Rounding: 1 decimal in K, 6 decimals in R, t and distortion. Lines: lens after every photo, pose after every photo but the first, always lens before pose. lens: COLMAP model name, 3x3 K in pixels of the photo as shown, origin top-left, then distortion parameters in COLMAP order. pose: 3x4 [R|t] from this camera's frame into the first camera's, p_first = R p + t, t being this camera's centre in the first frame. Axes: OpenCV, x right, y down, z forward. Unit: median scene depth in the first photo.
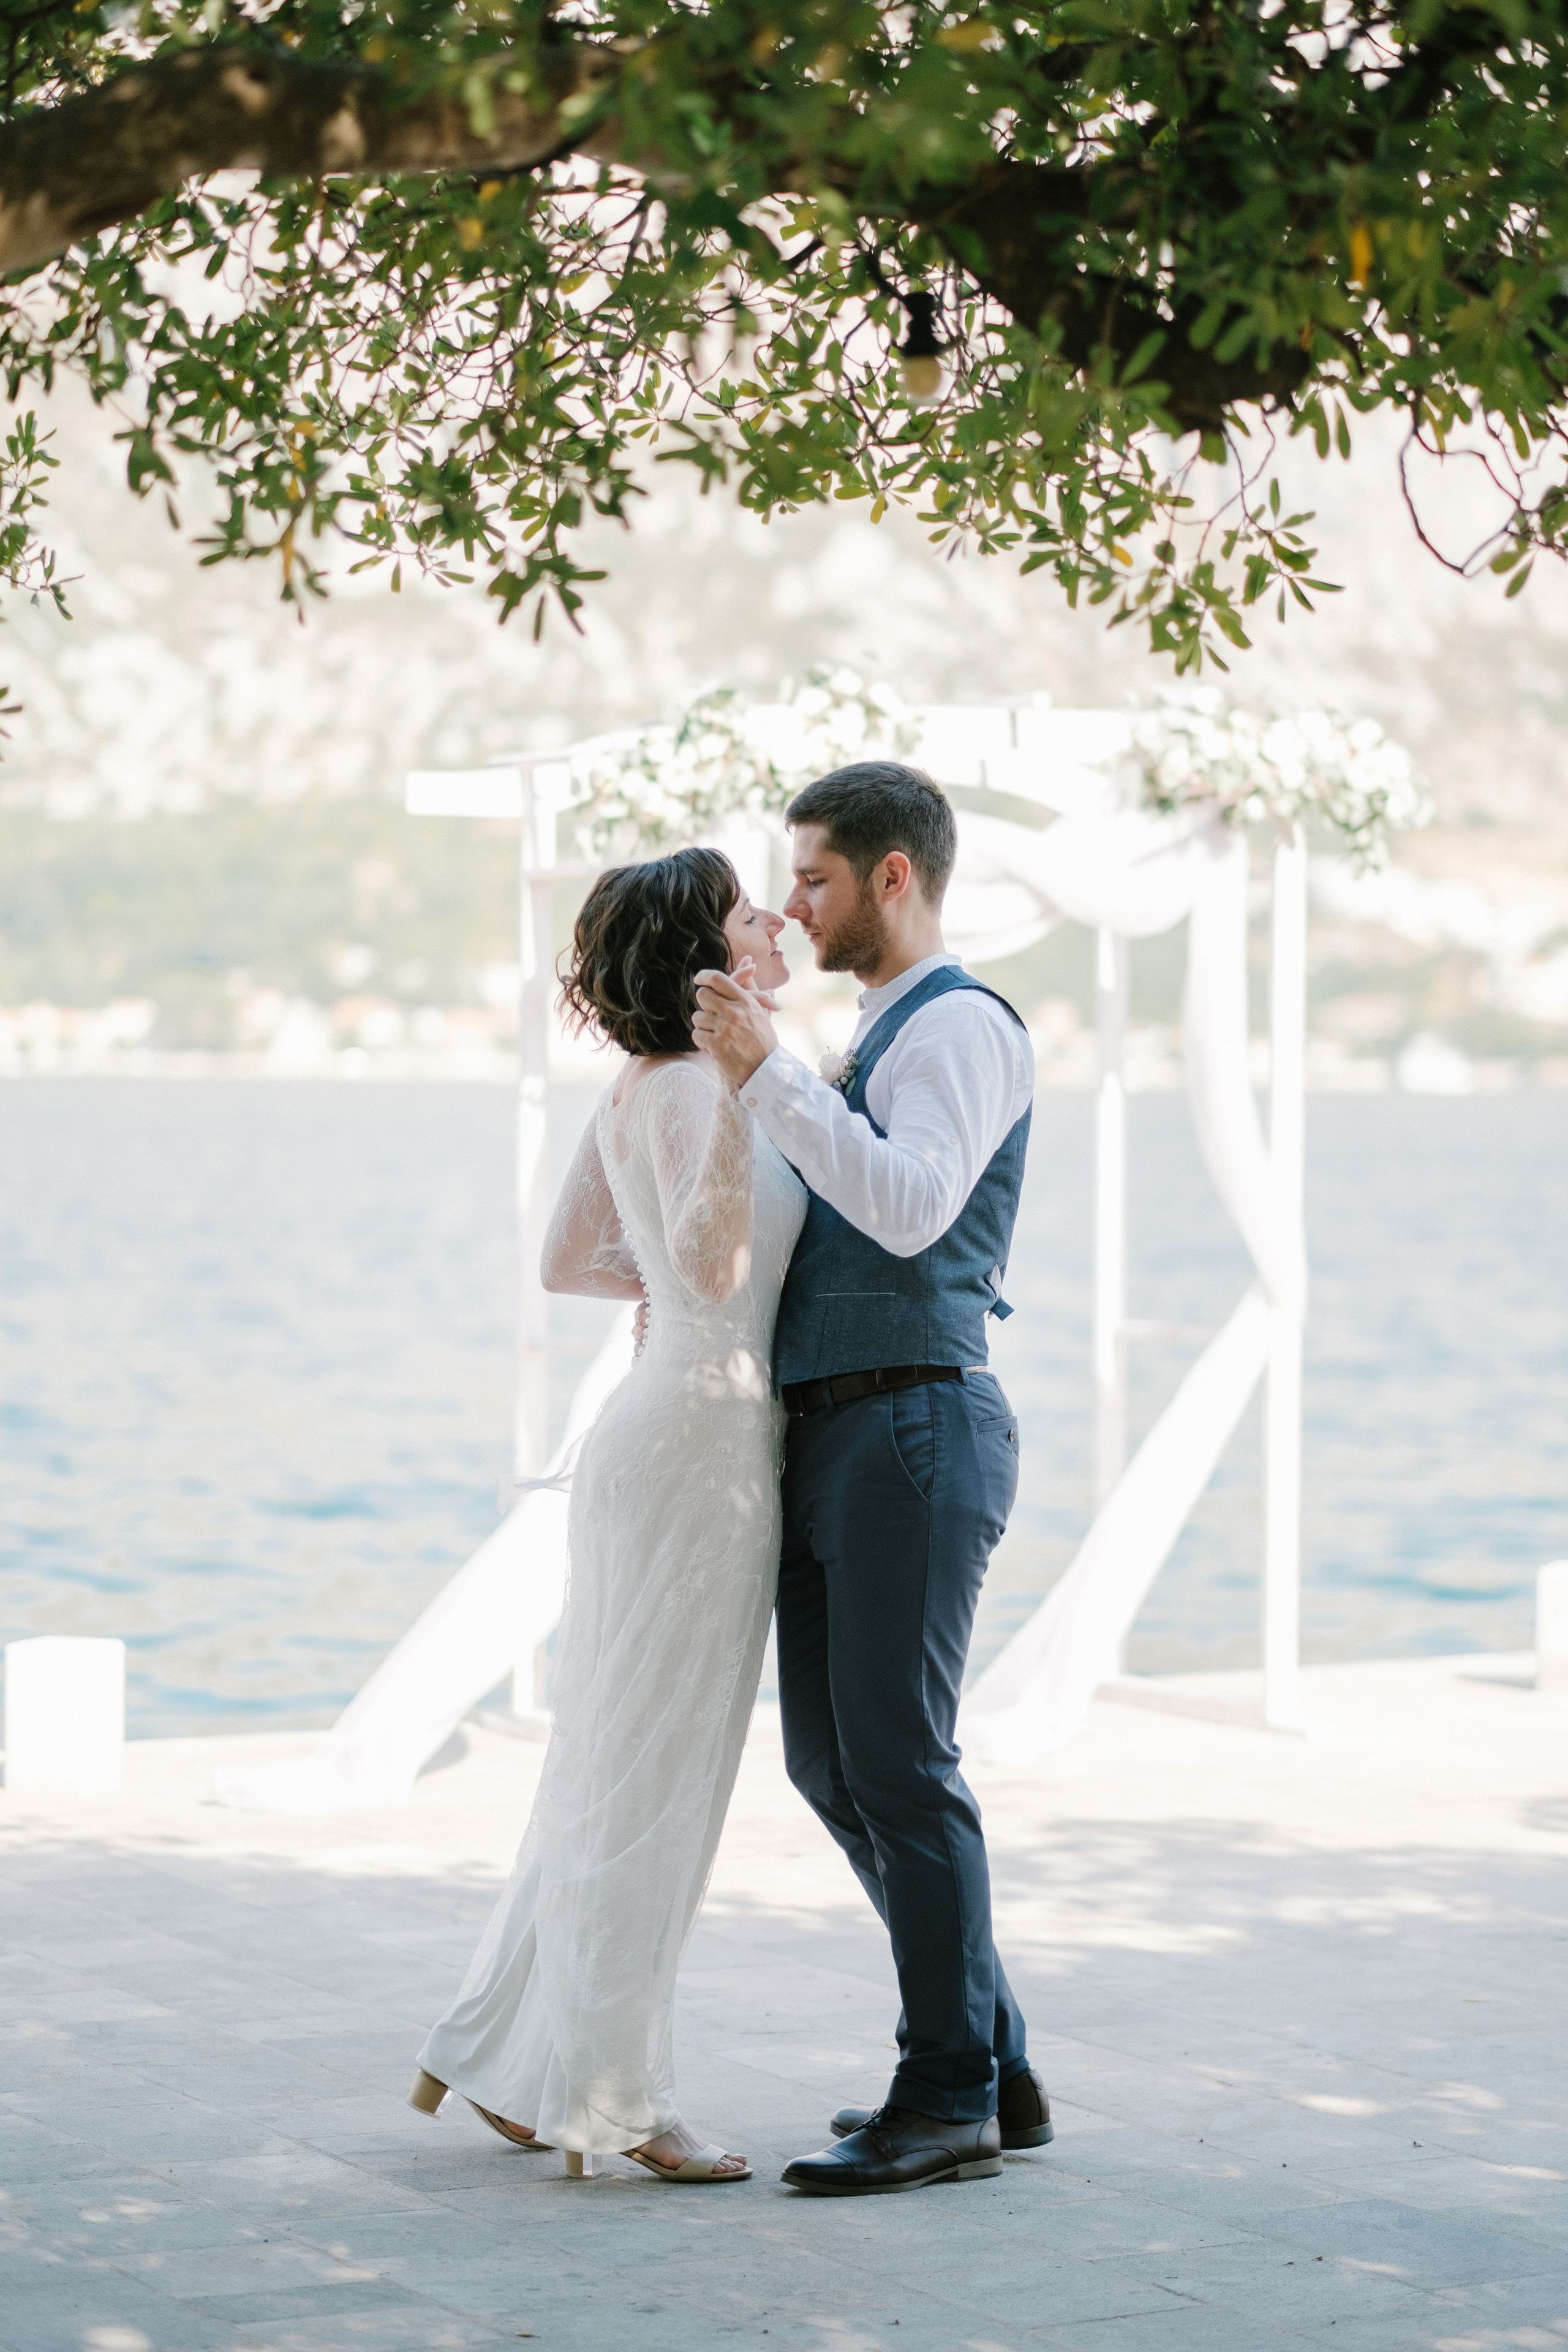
lens RADIAL K [[5815.5, 0, 780.6], [0, 5815.5, 1174.1], [0, 0, 1]] dist [-0.021159, 1.016986]
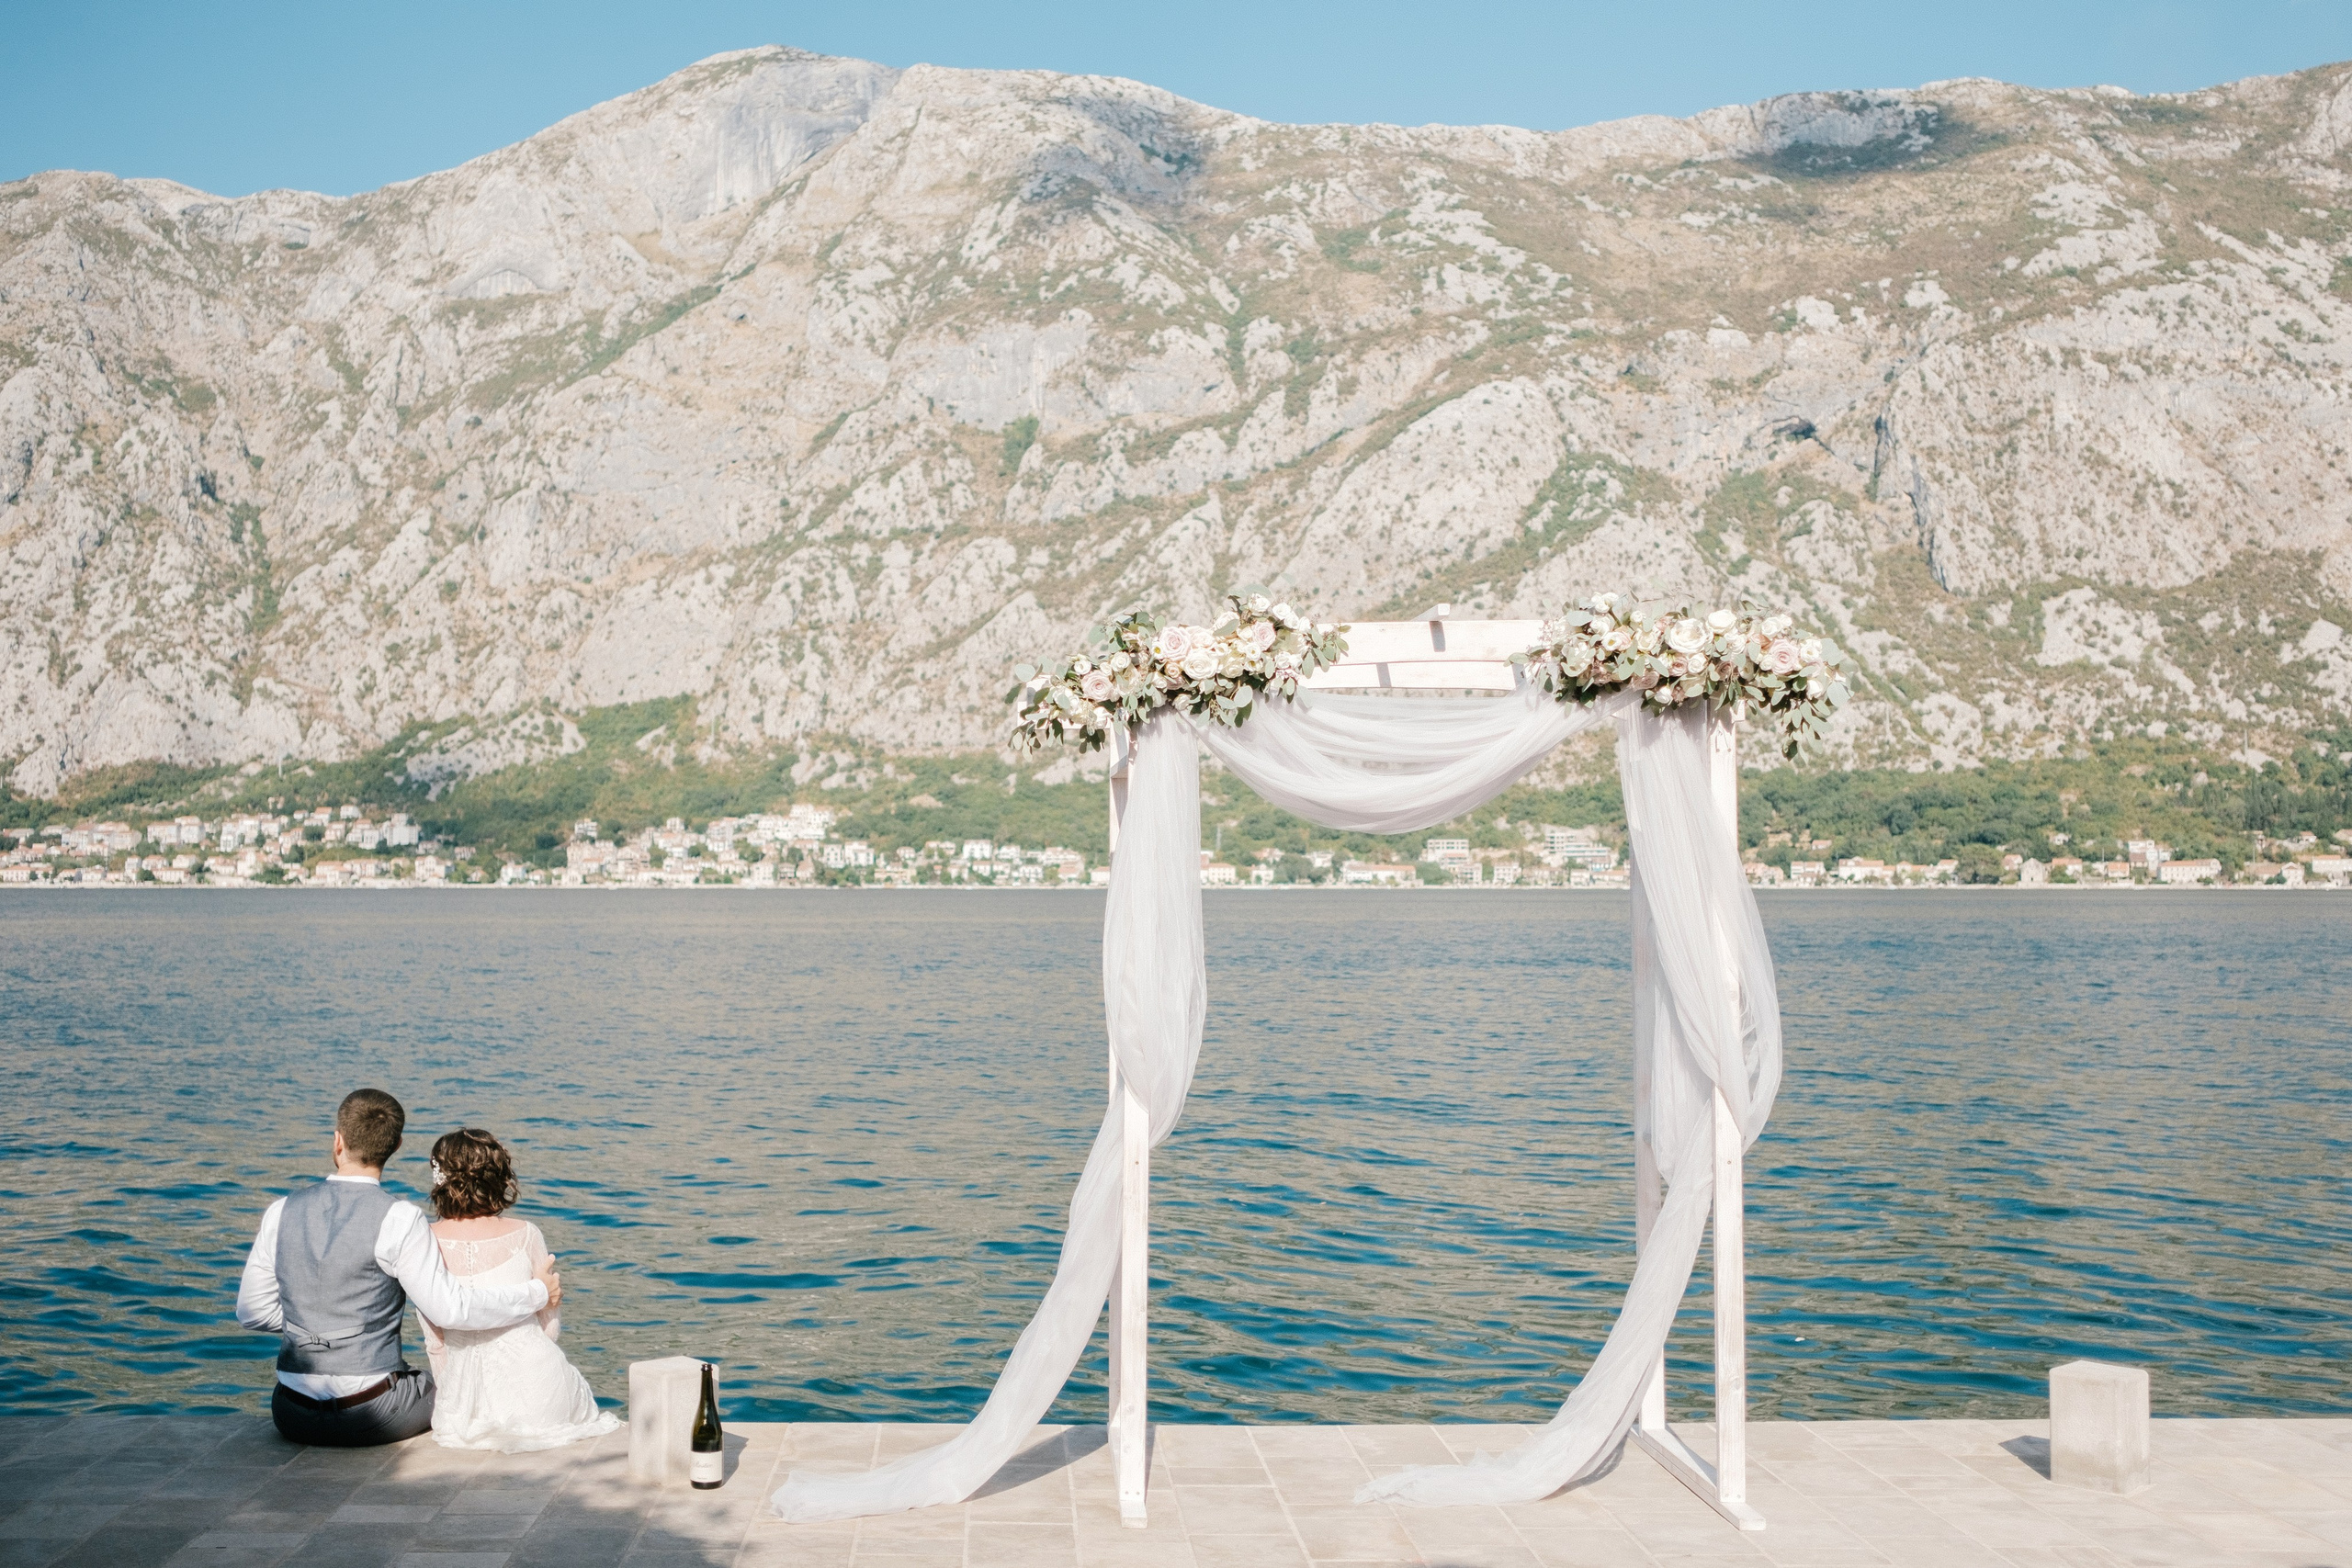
lens RADIAL K [[2350.2, 0, 913.2], [0, 2350.2, 776.7], [0, 0, 1]] dist [-0.052066, 0.058096]
pose [[0.851103, -0.033257, -0.523944, 0.198109], [-0.001619, 0.997821, -0.065966, -0.016343], [0.524996, 0.056992, 0.849194, 0.540433]]
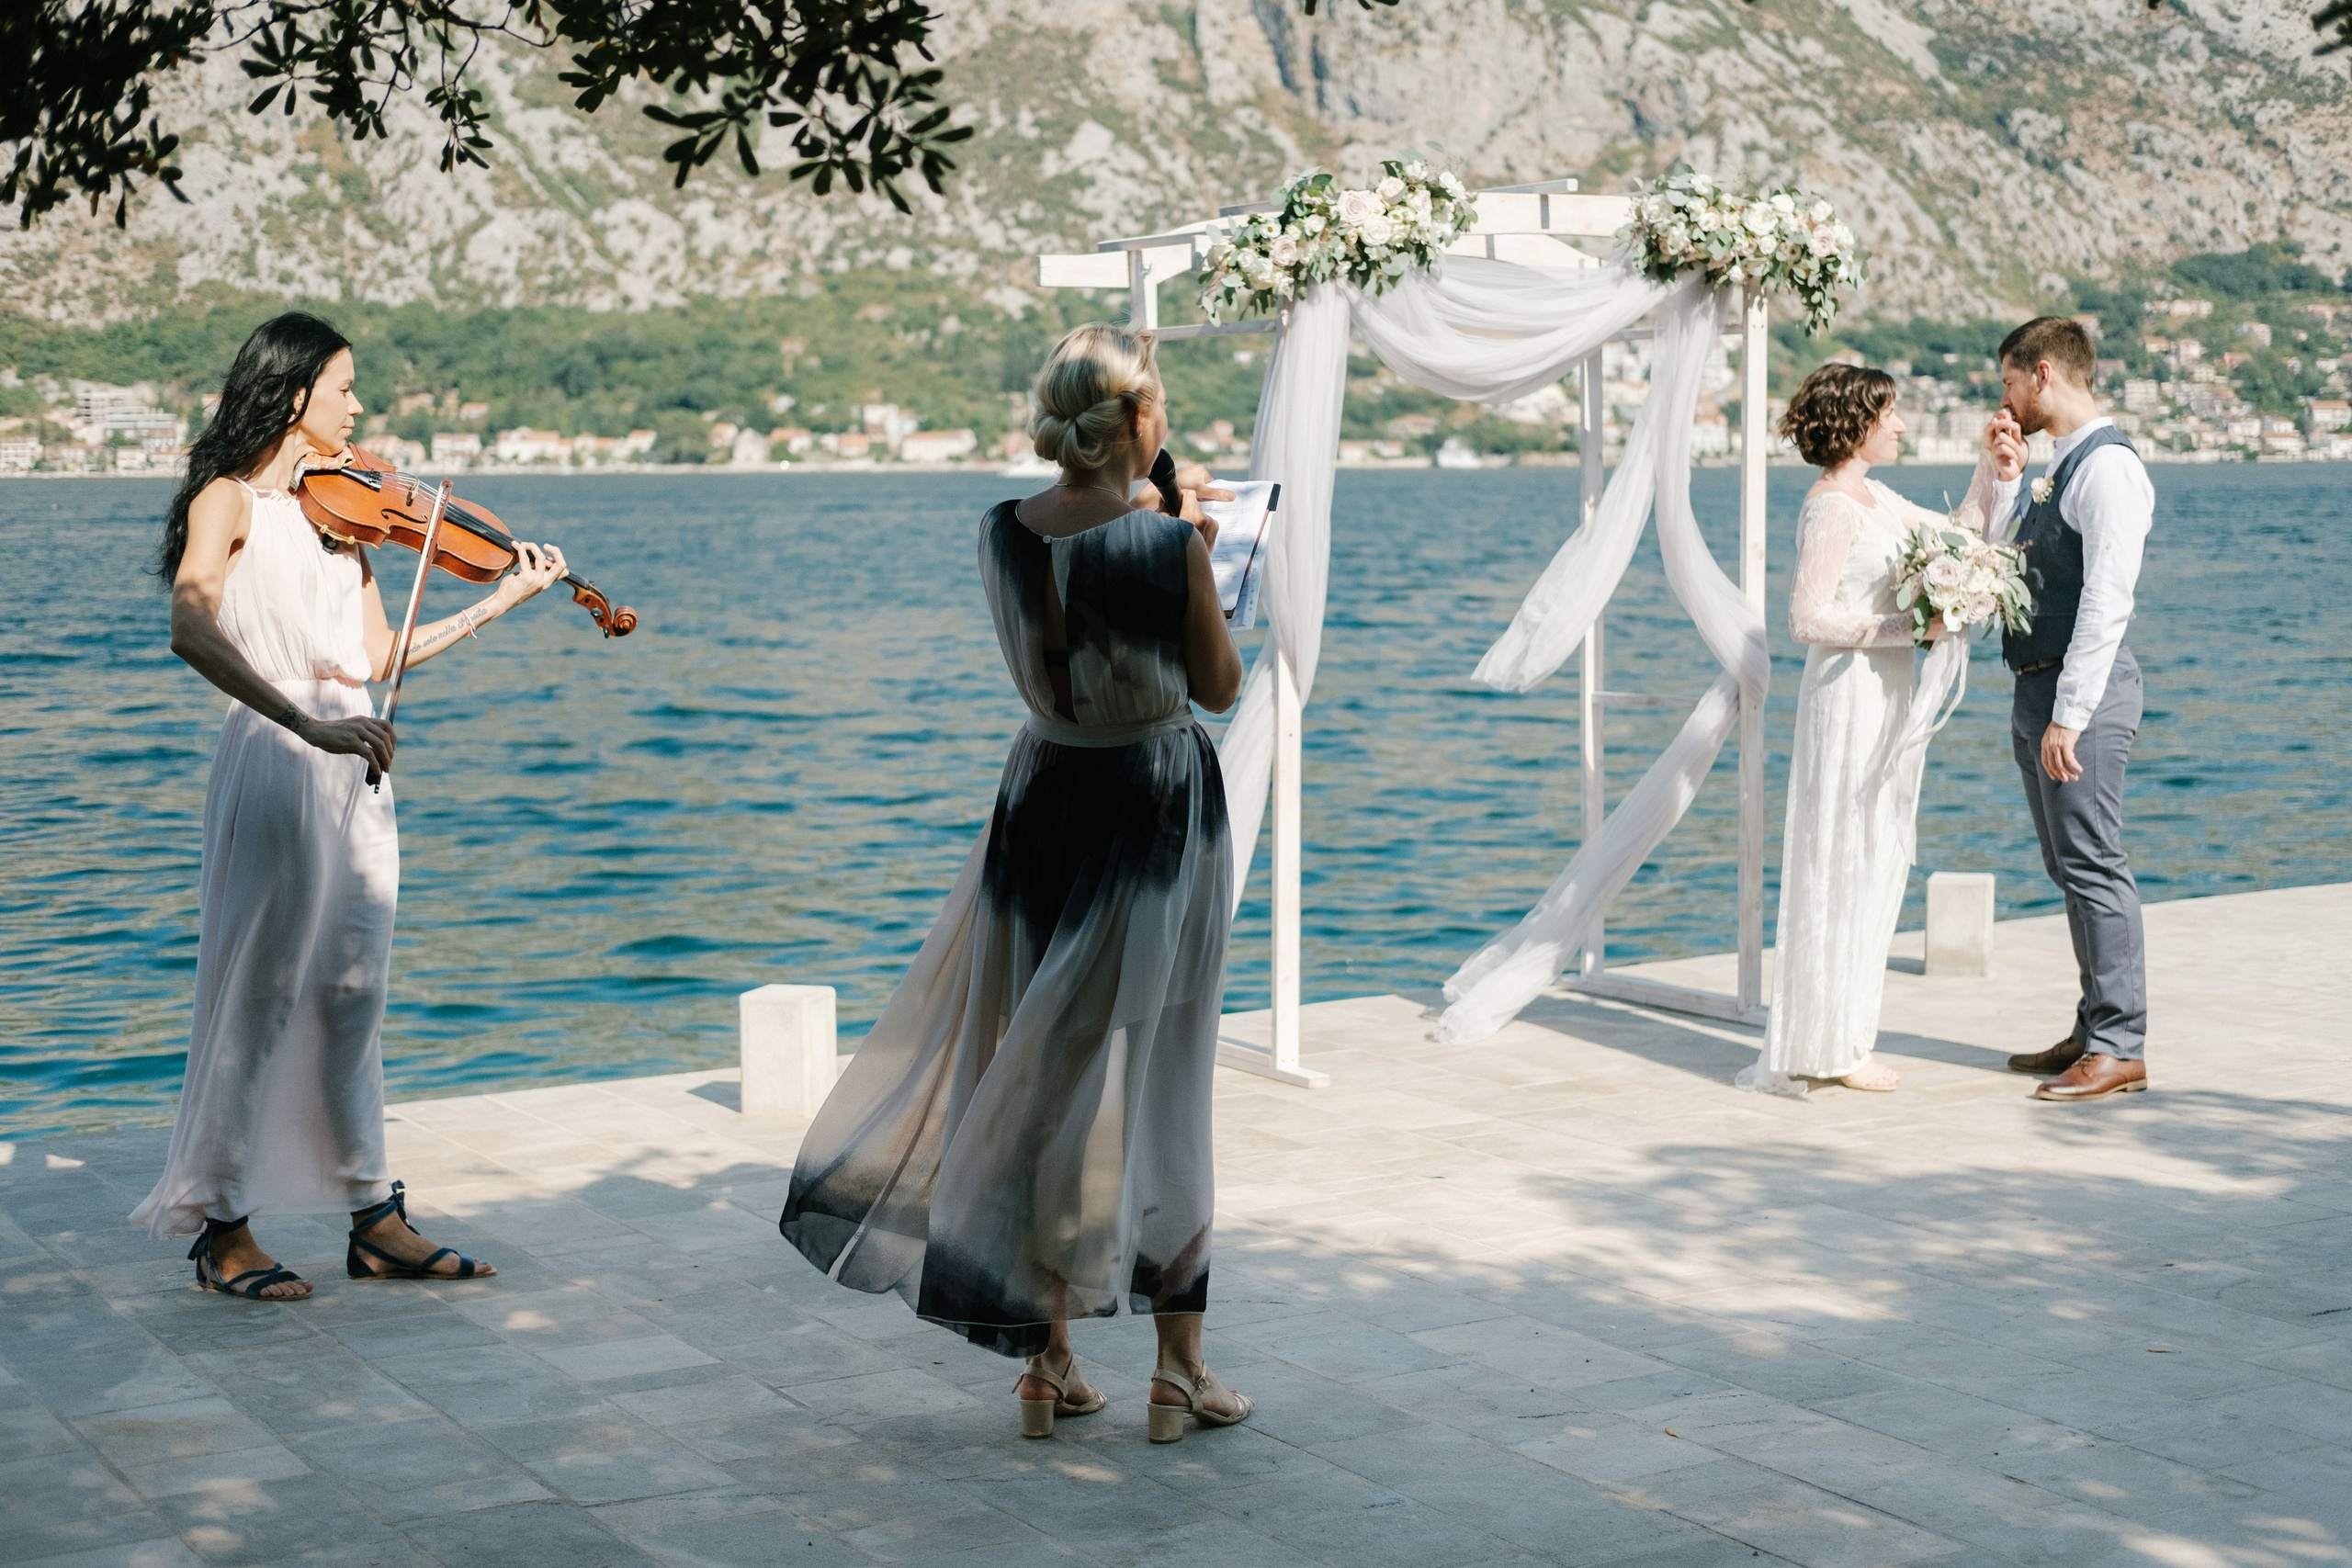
lens RADIAL K [[3522.2, 0, 1127.6], [0, 3522.2, 820.7], [0, 0, 1]] dist [-0.028210, 0.056777]
pose [[0.999450, -0.020034, 0.026414, -0.068310], [0.017754, 0.996316, 0.083900, -0.012775], [-0.027997, -0.083385, 0.996124, 0.263471]]
